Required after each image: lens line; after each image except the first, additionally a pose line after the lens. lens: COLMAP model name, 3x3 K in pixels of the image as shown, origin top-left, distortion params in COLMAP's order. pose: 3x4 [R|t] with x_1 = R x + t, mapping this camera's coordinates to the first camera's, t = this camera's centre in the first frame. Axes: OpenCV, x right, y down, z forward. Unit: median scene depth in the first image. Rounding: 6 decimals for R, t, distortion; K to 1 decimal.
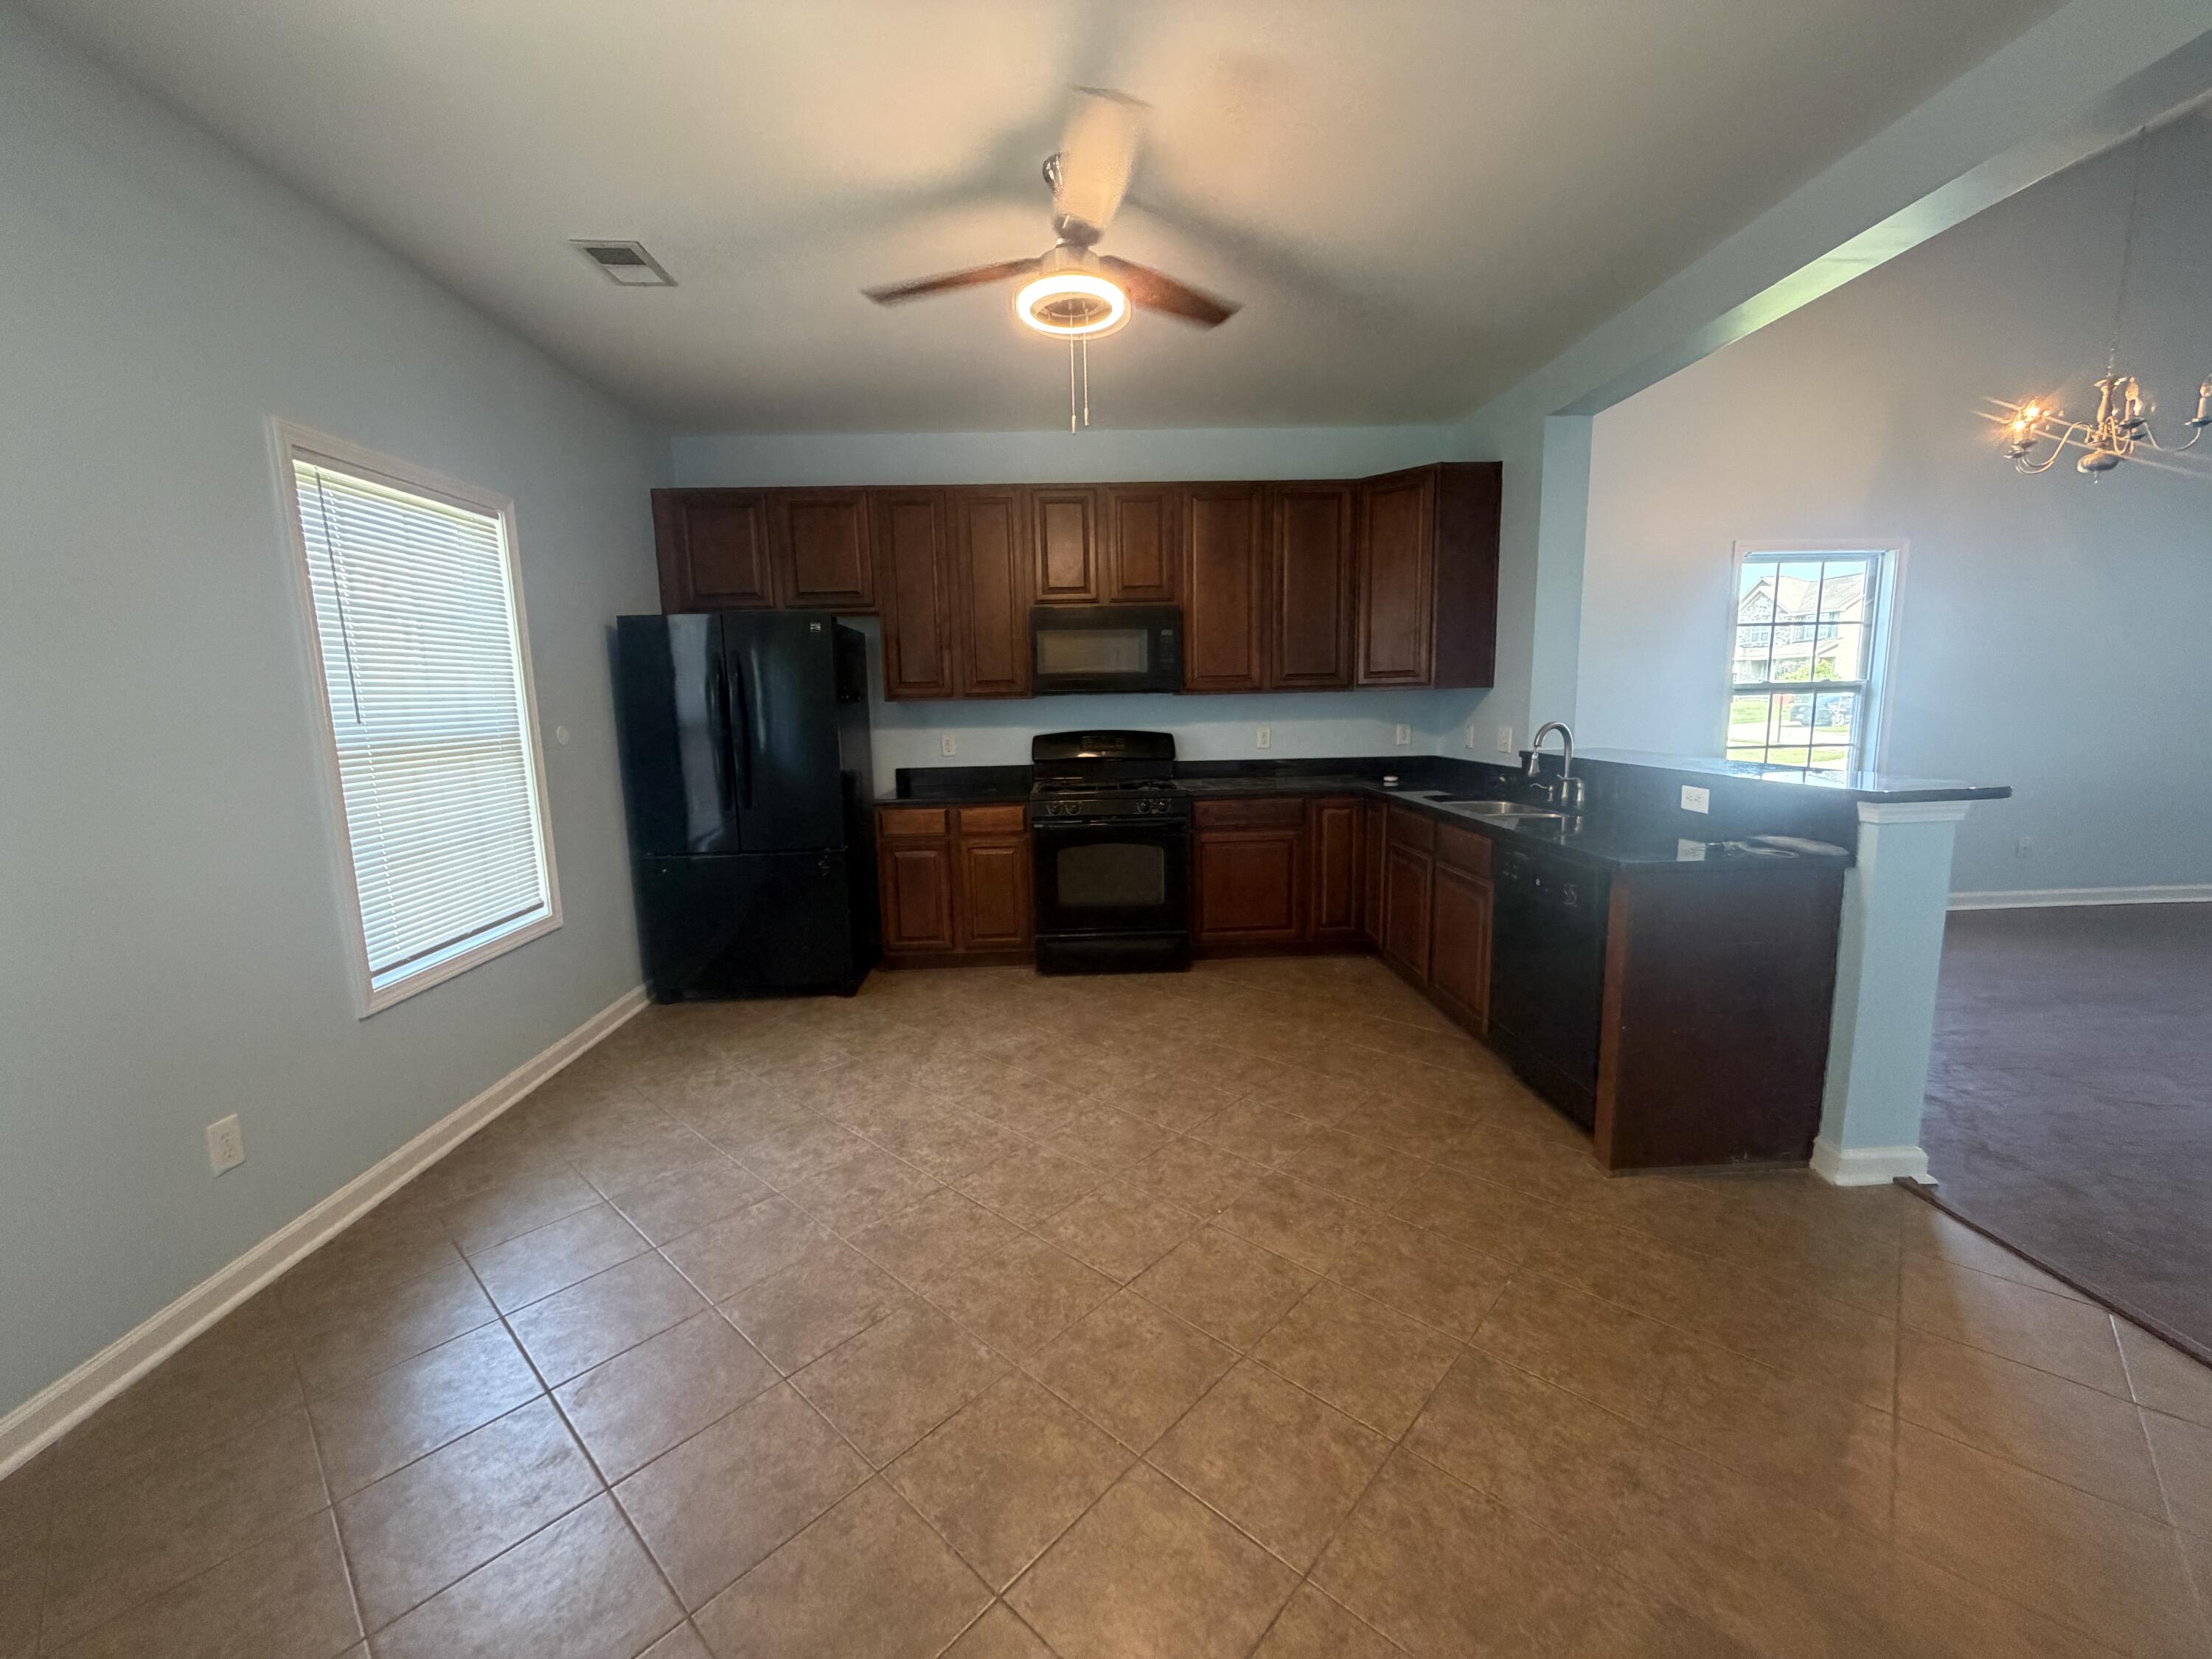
lens RADIAL K [[891.2, 0, 1098.2], [0, 891.2, 830.0], [0, 0, 1]] dist [0.000141, 0.000080]
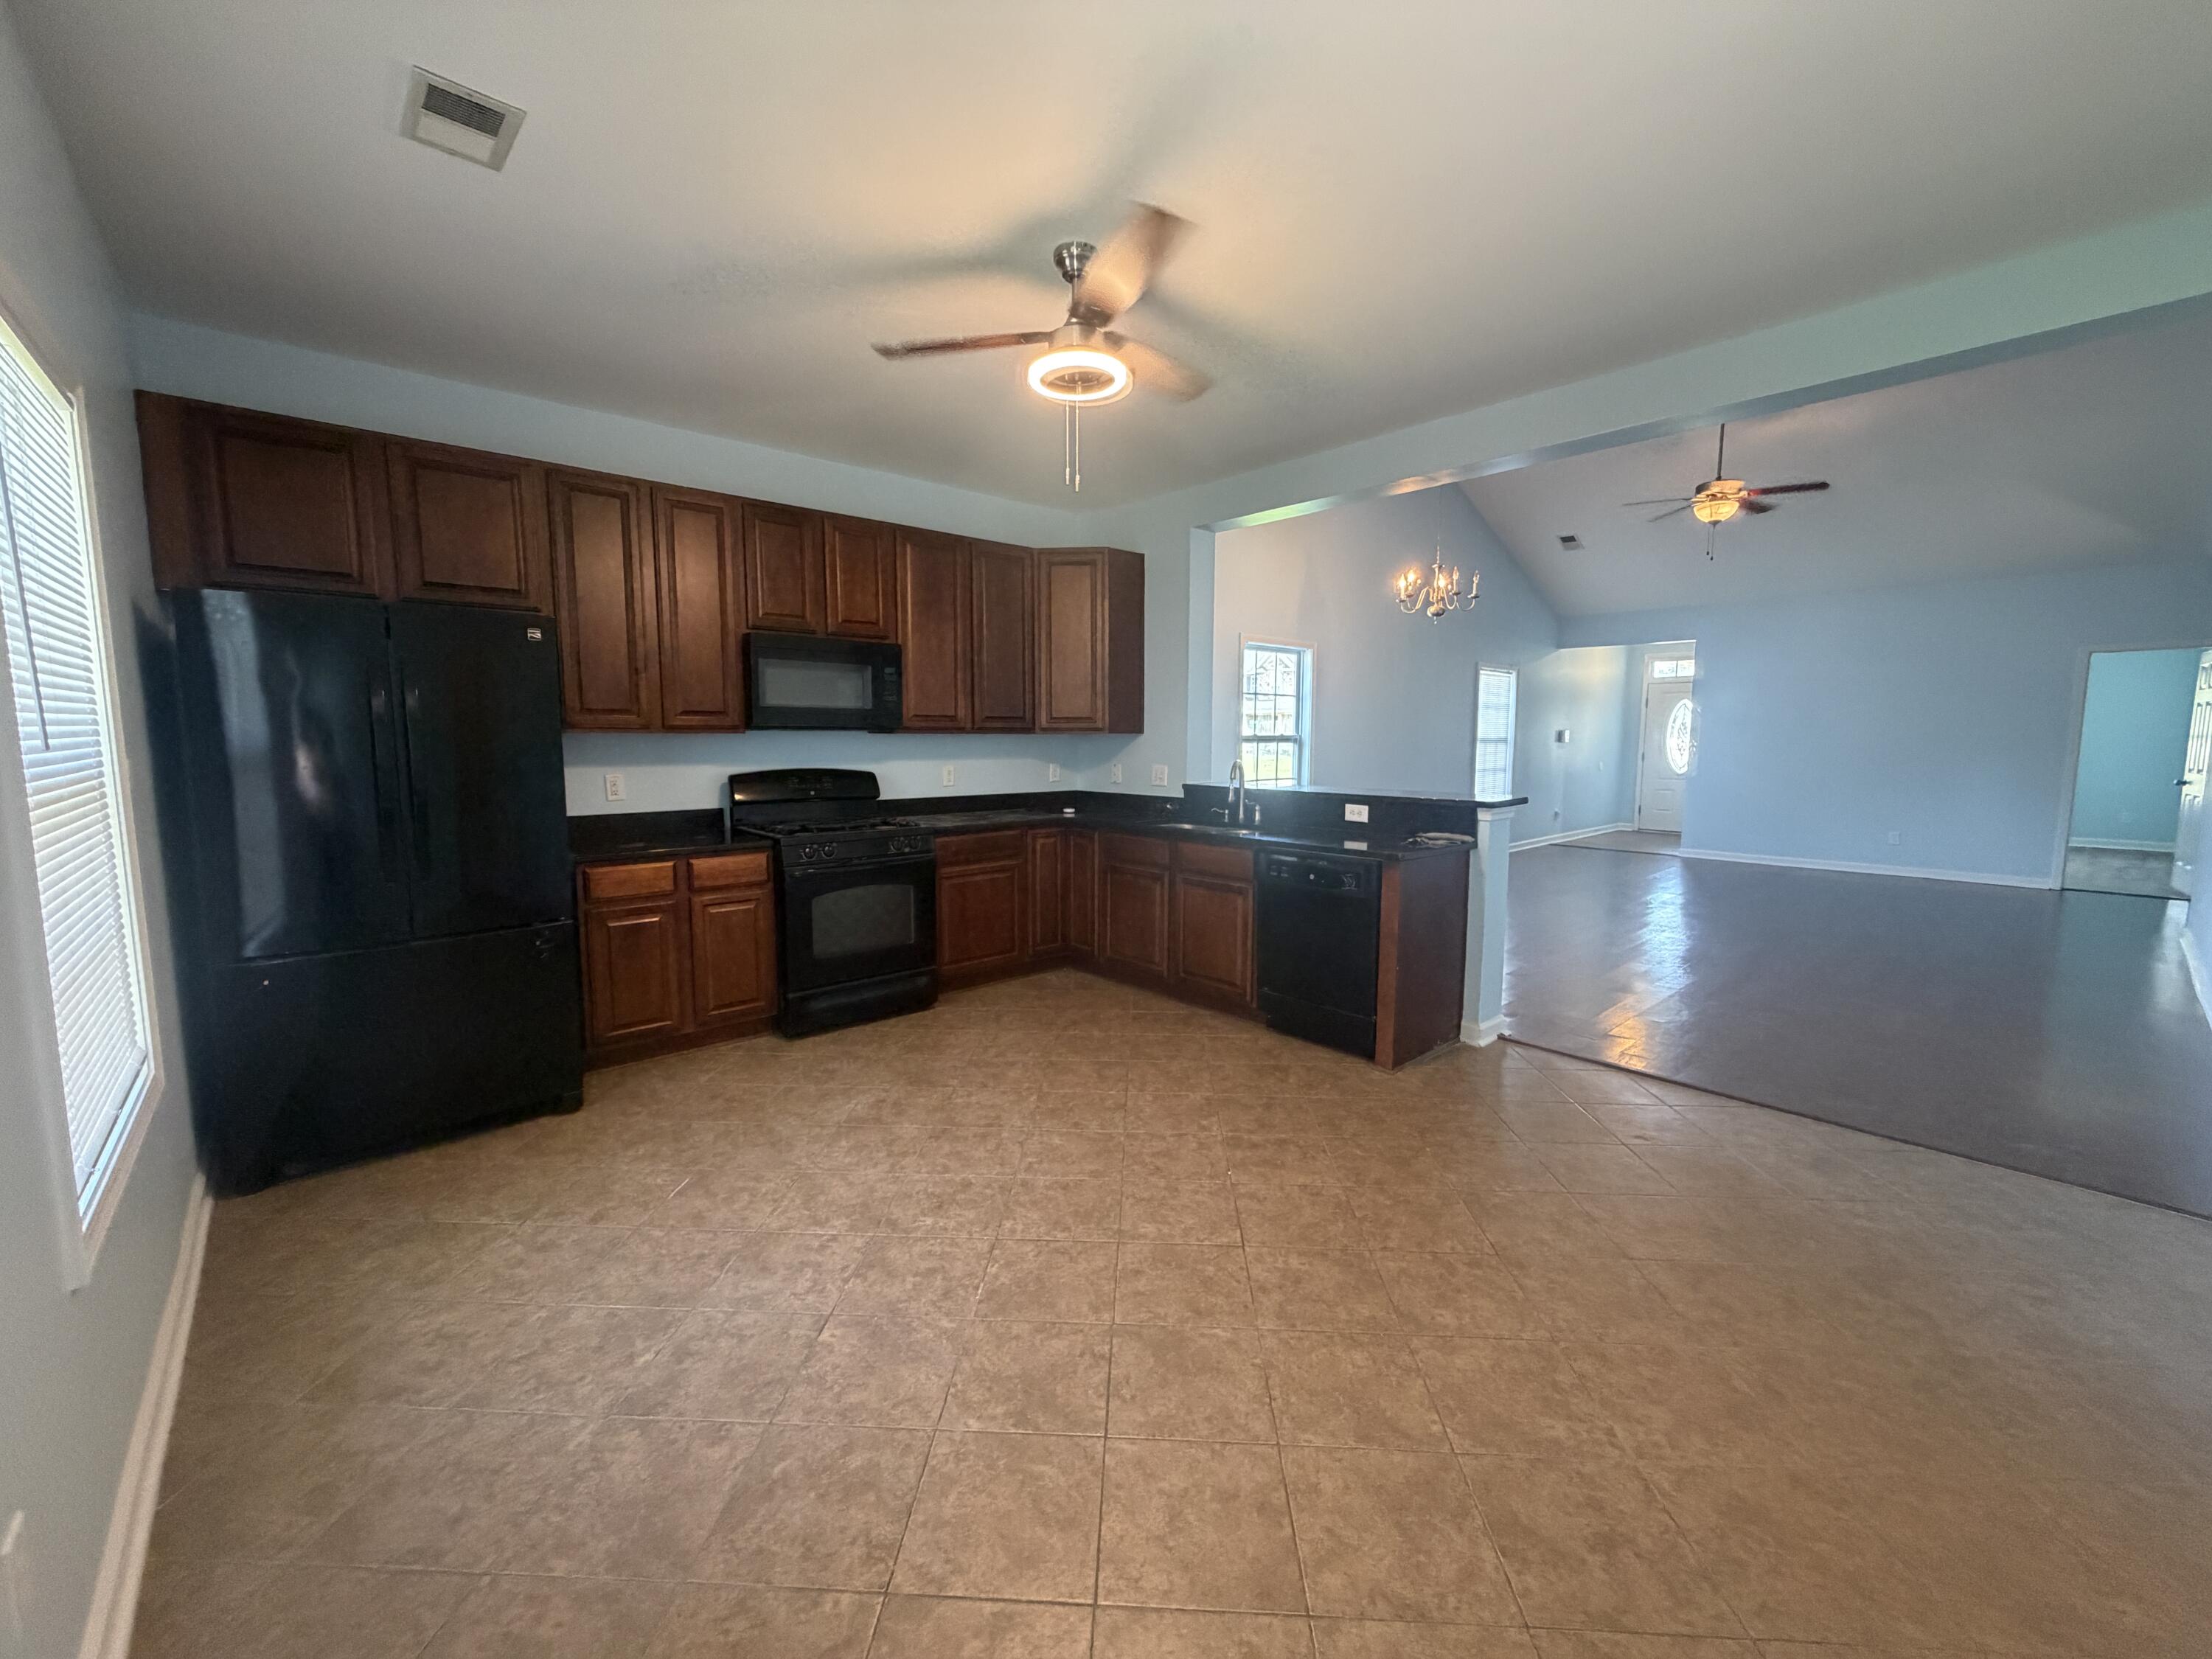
lens RADIAL K [[891.9, 0, 1106.0], [0, 891.9, 829.5], [0, 0, 1]] dist [0.000410, 0.000070]
pose [[0.767395, -0.044319, 0.639642, -0.395050], [0.075367, 0.996927, -0.021346, -0.005150], [-0.636730, 0.064589, 0.768377, 0.094897]]
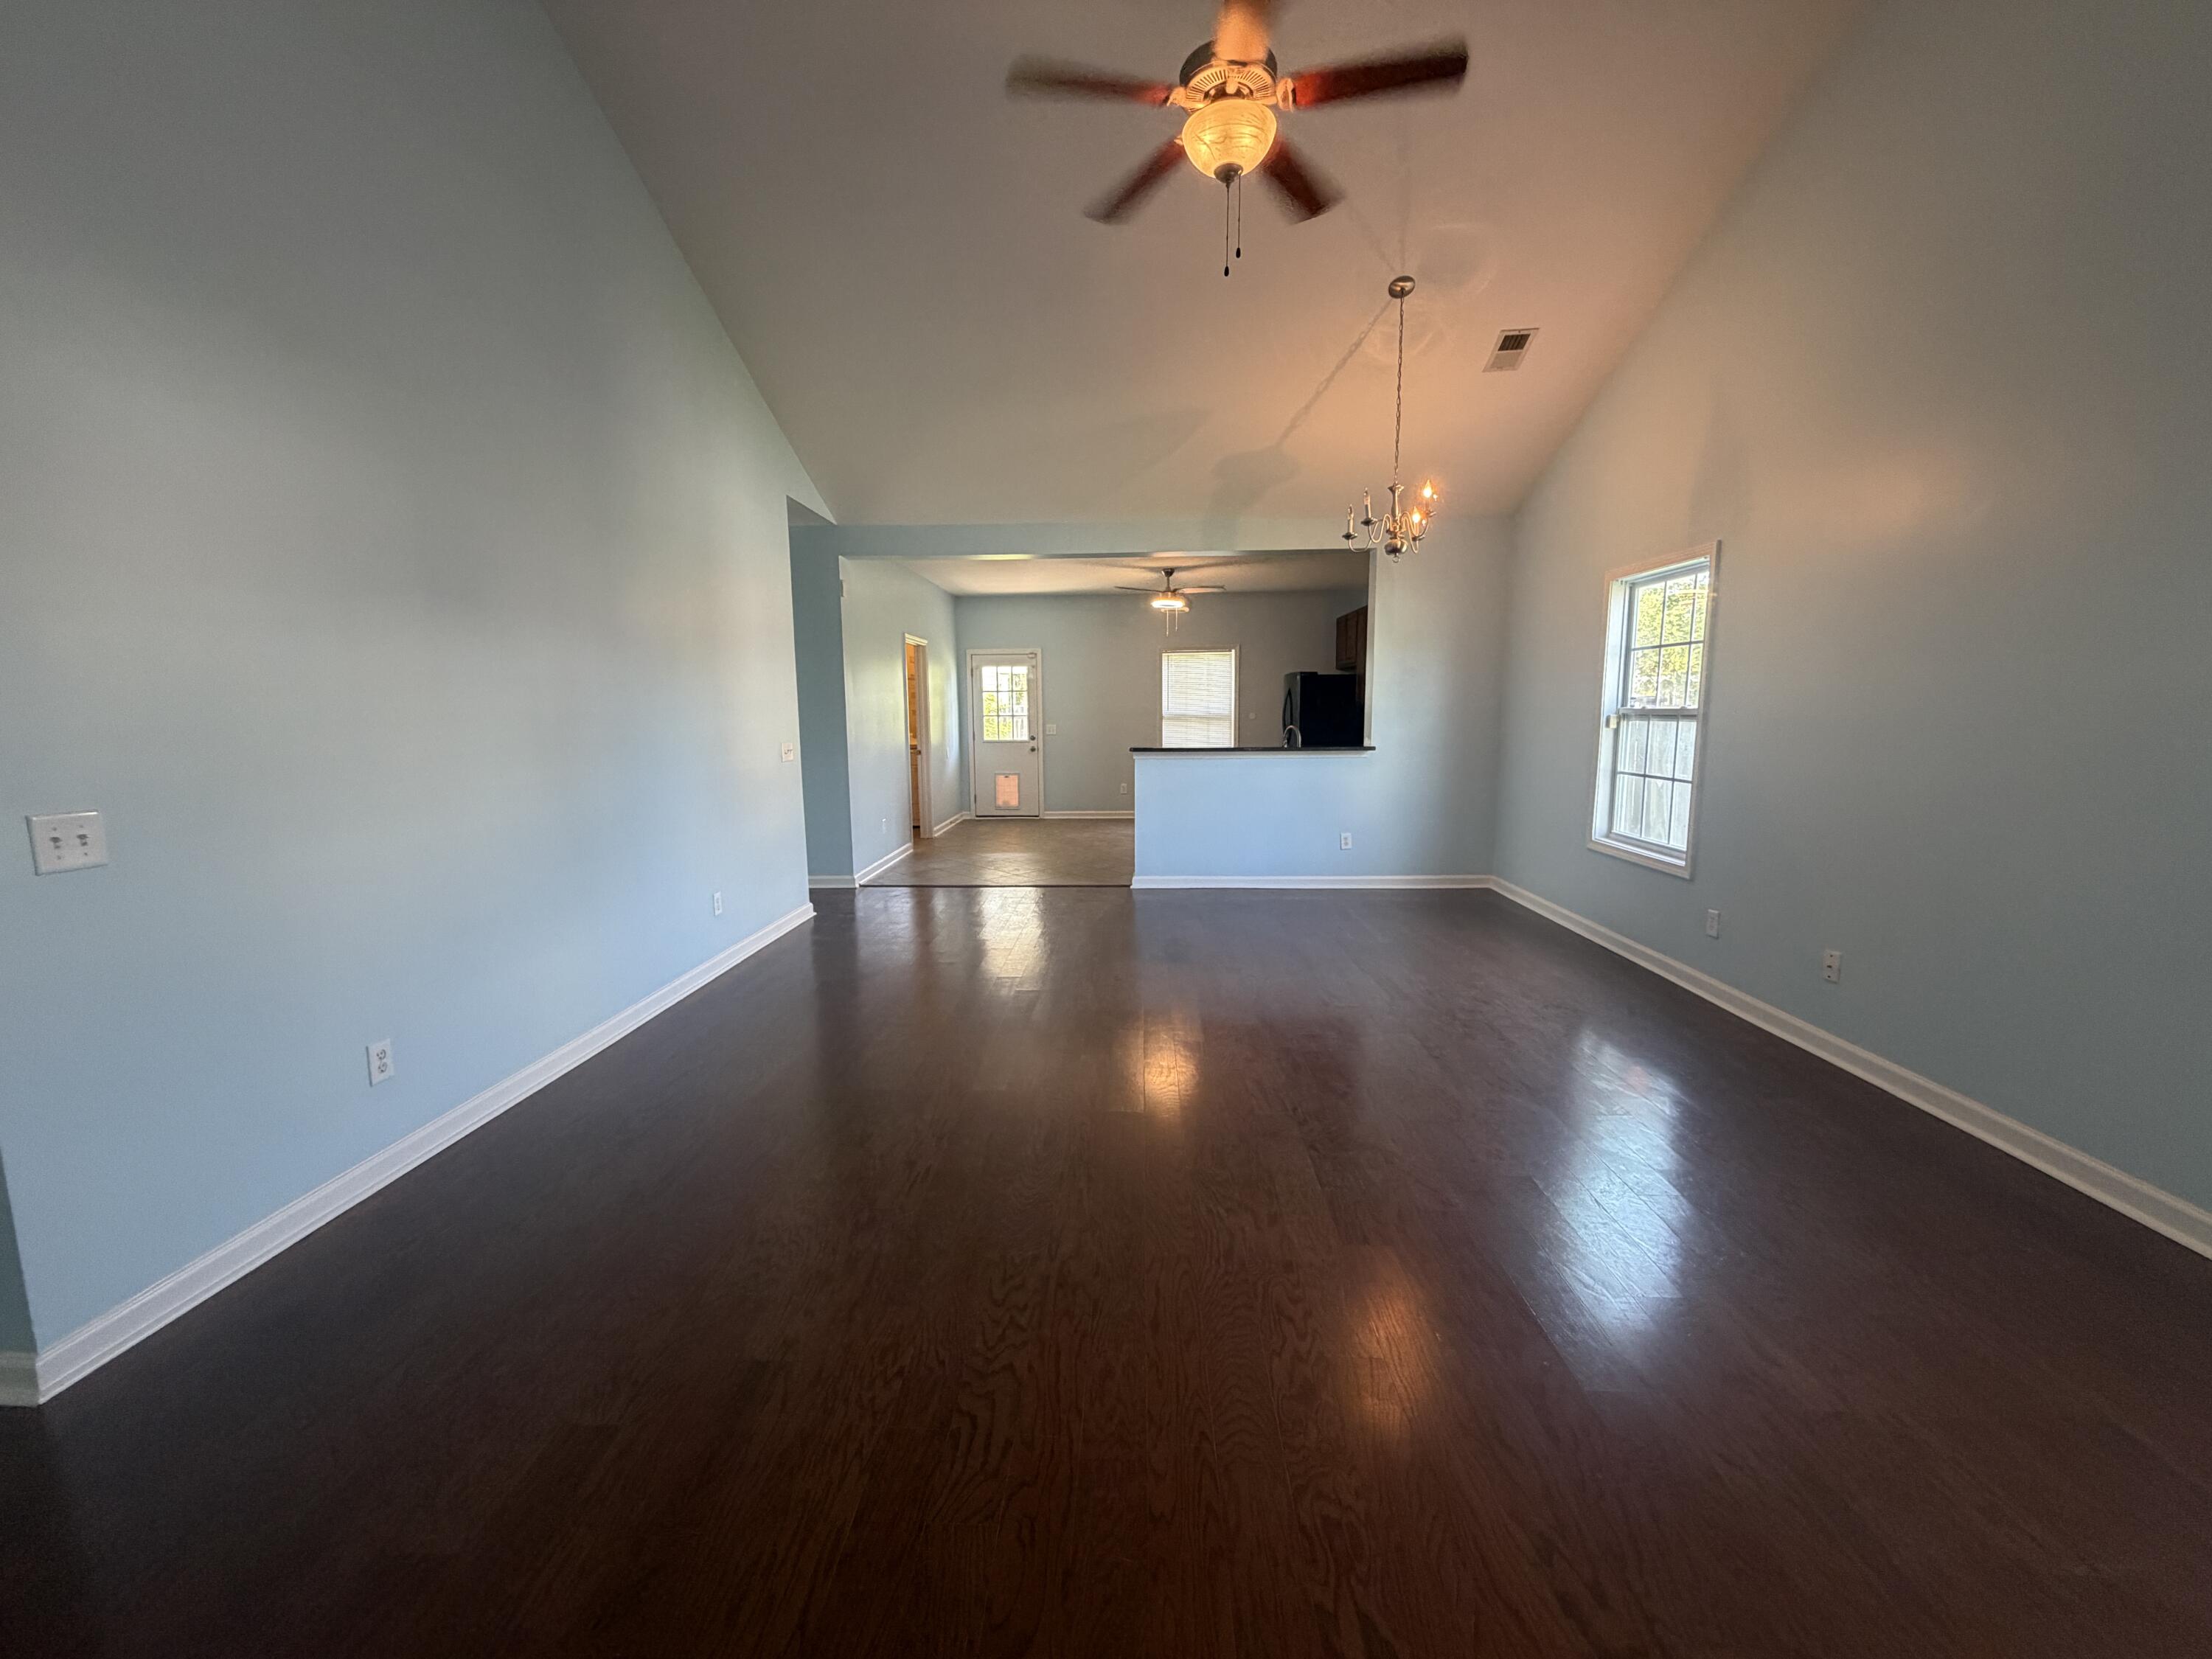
lens RADIAL K [[886.3, 0, 1104.0], [0, 886.3, 829.5], [0, 0, 1]] dist [-0.000677, 0.000013]
pose [[-0.084940, 0.159755, -0.983496, 2.086865], [-0.137142, 0.975794, 0.170348, -0.143904], [0.986903, 0.149348, -0.060974, 0.605992]]
